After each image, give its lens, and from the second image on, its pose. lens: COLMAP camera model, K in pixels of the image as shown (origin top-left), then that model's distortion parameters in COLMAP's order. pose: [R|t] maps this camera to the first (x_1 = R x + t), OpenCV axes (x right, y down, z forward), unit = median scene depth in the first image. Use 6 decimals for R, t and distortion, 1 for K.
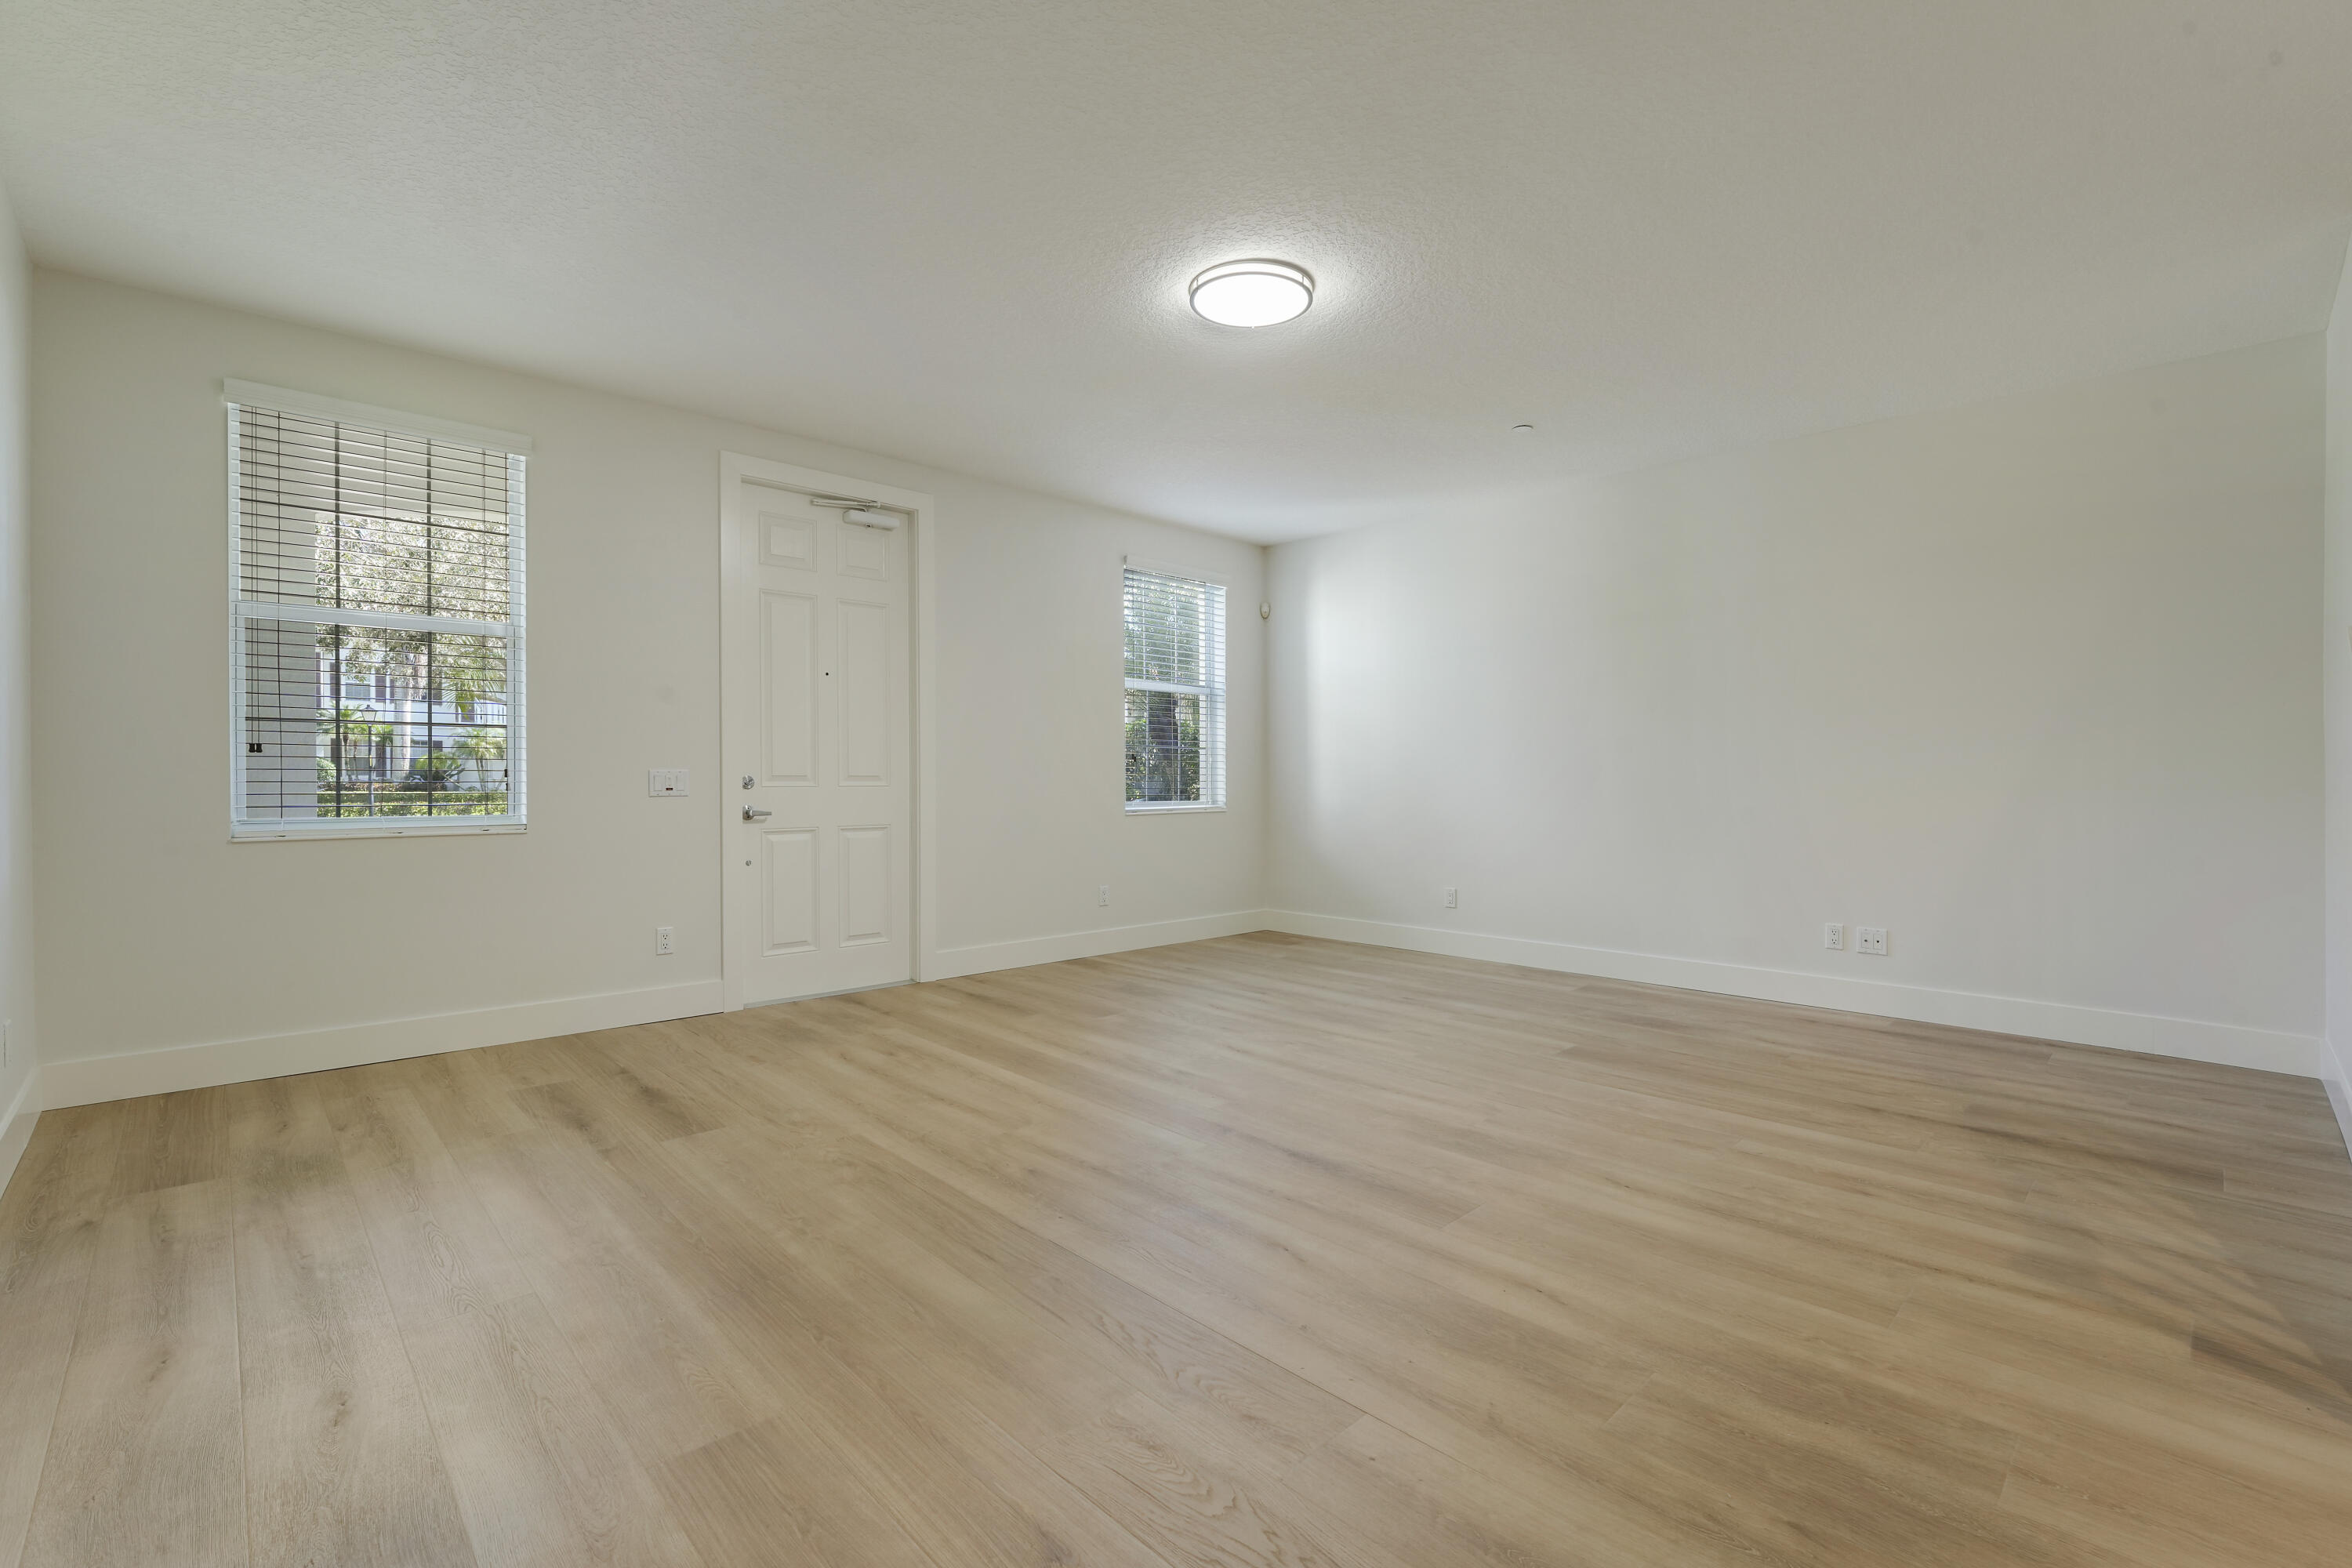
lens RADIAL K [[1018.8, 0, 1176.0], [0, 1018.8, 784.0], [0, 0, 1]] dist [-0.013962, -0.000542]
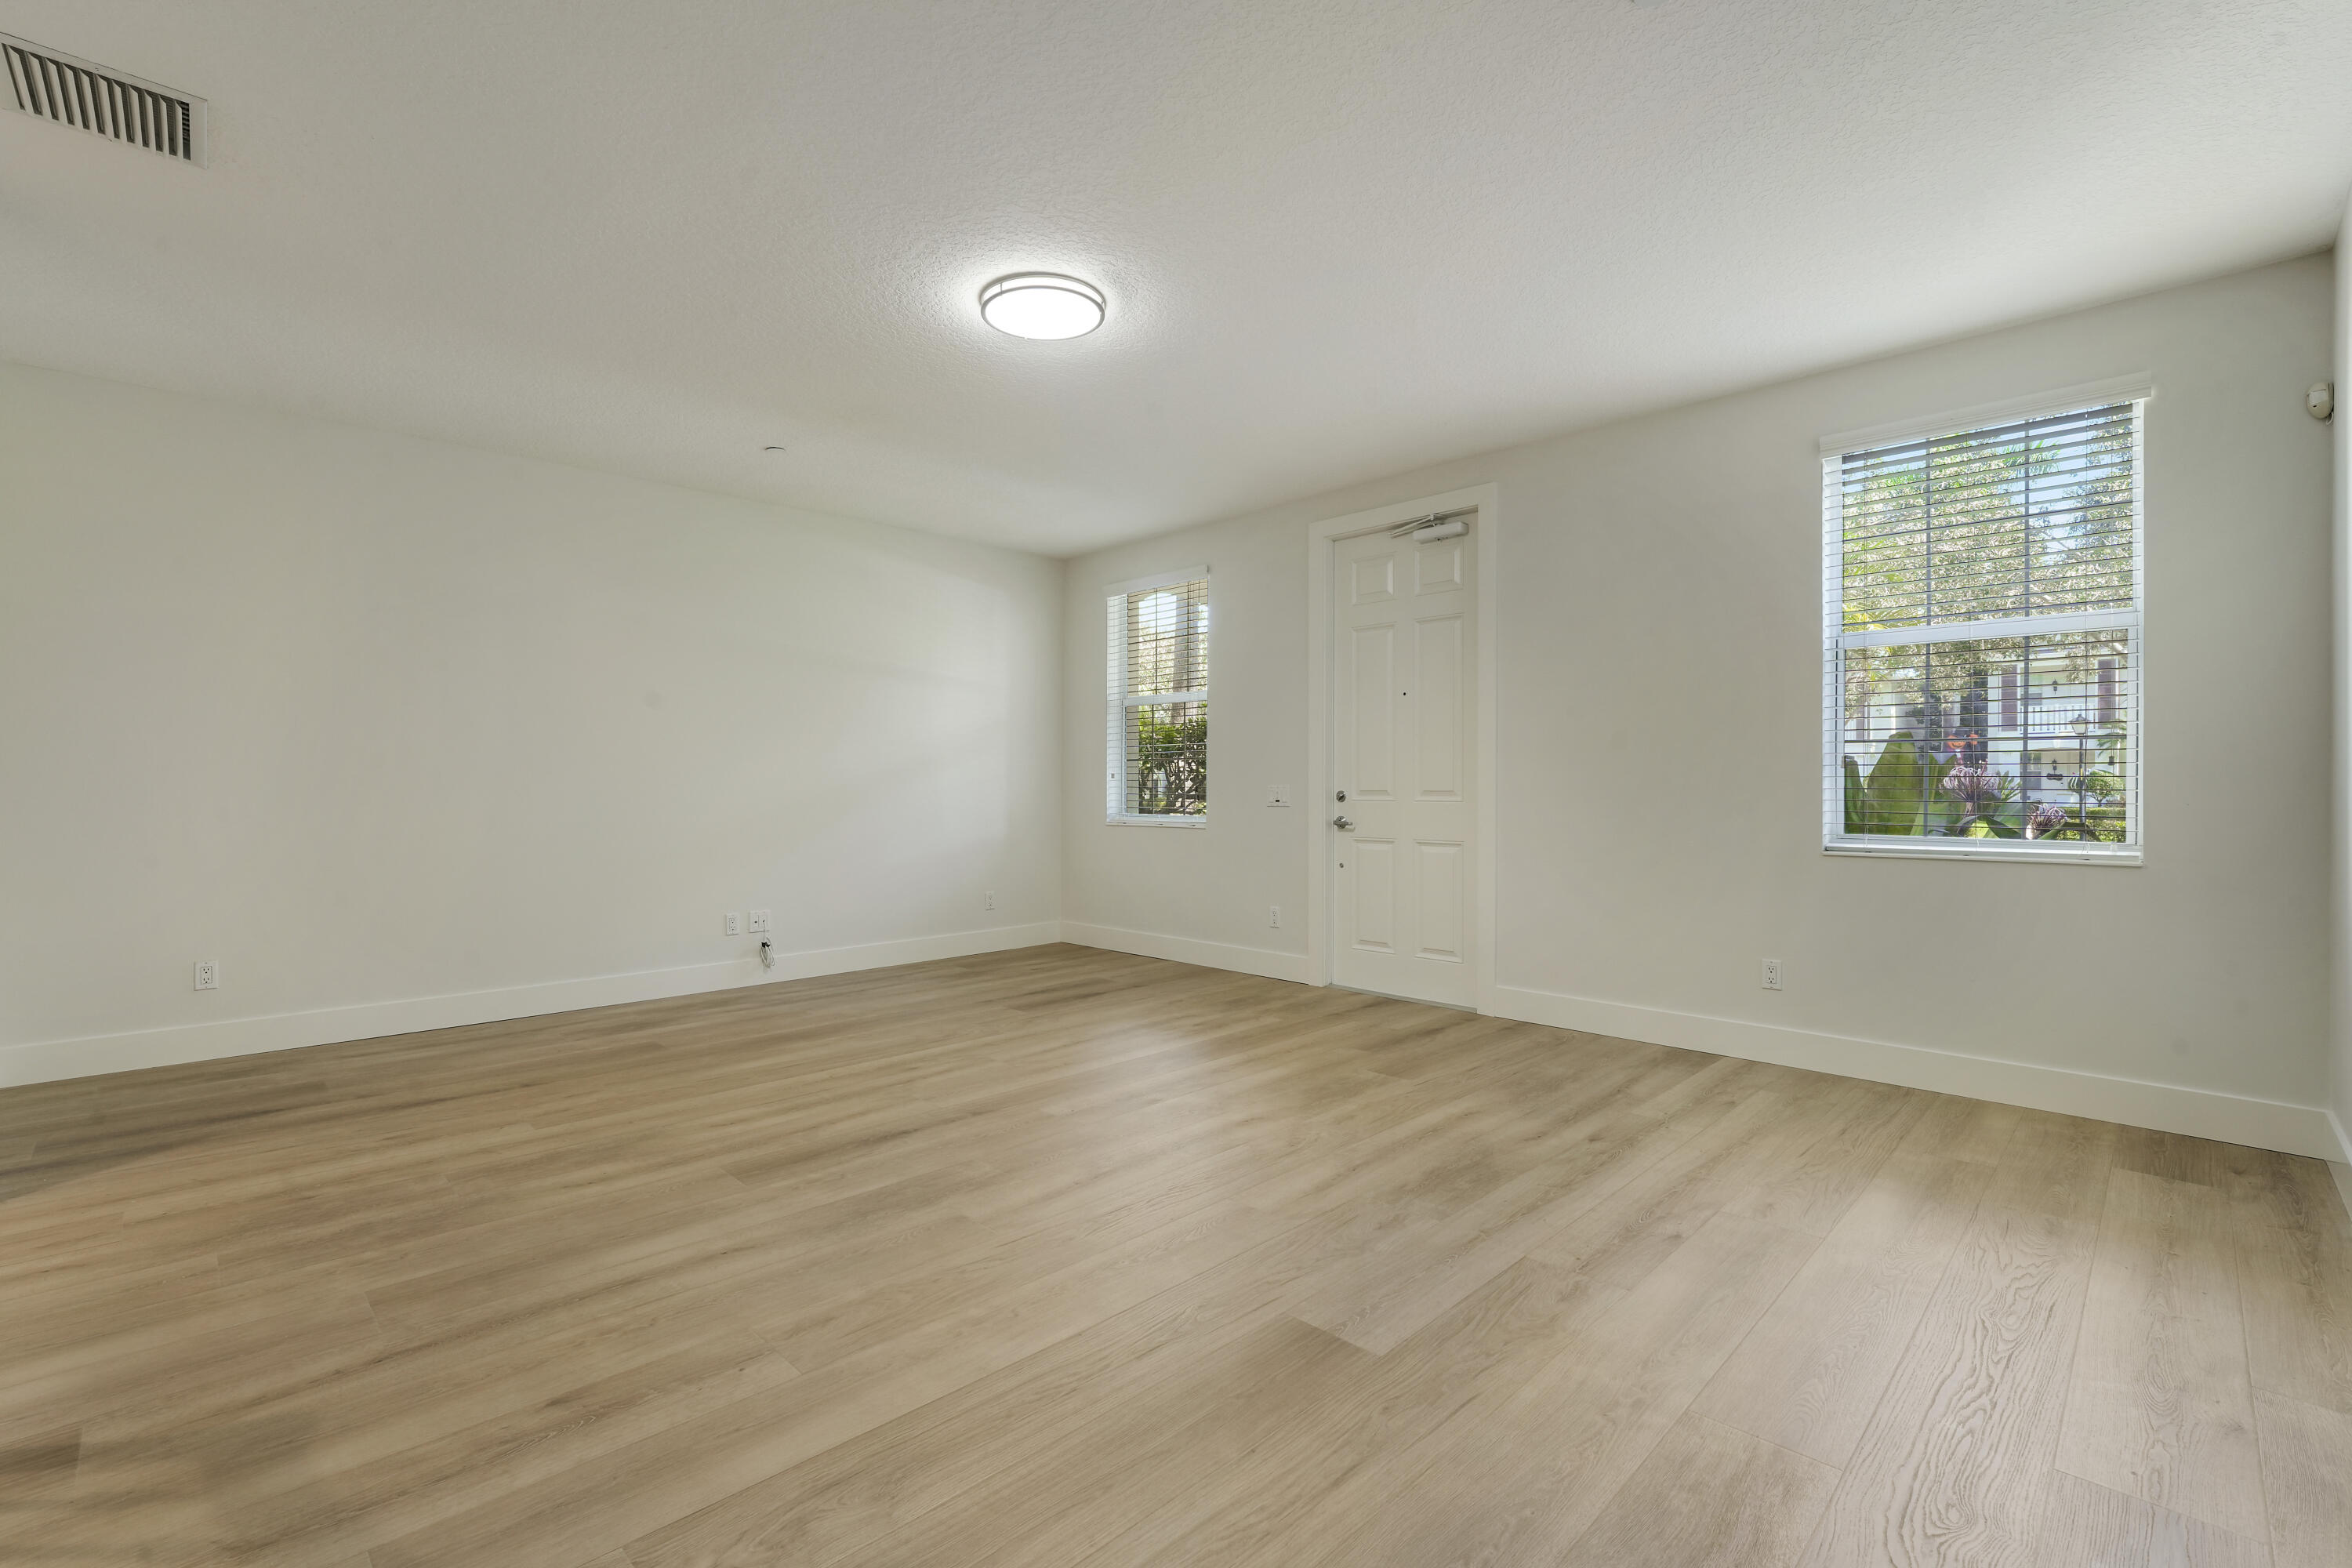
lens RADIAL K [[1009.9, 0, 1117.7], [0, 1009.9, 785.9], [0, 0, 1]] dist [-0.012620, 0.000249]
pose [[-0.001466, -0.003483, -0.999993, 1.139035], [-0.010121, 0.999943, -0.003468, -0.010195], [0.999948, 0.010116, -0.001501, 1.151499]]
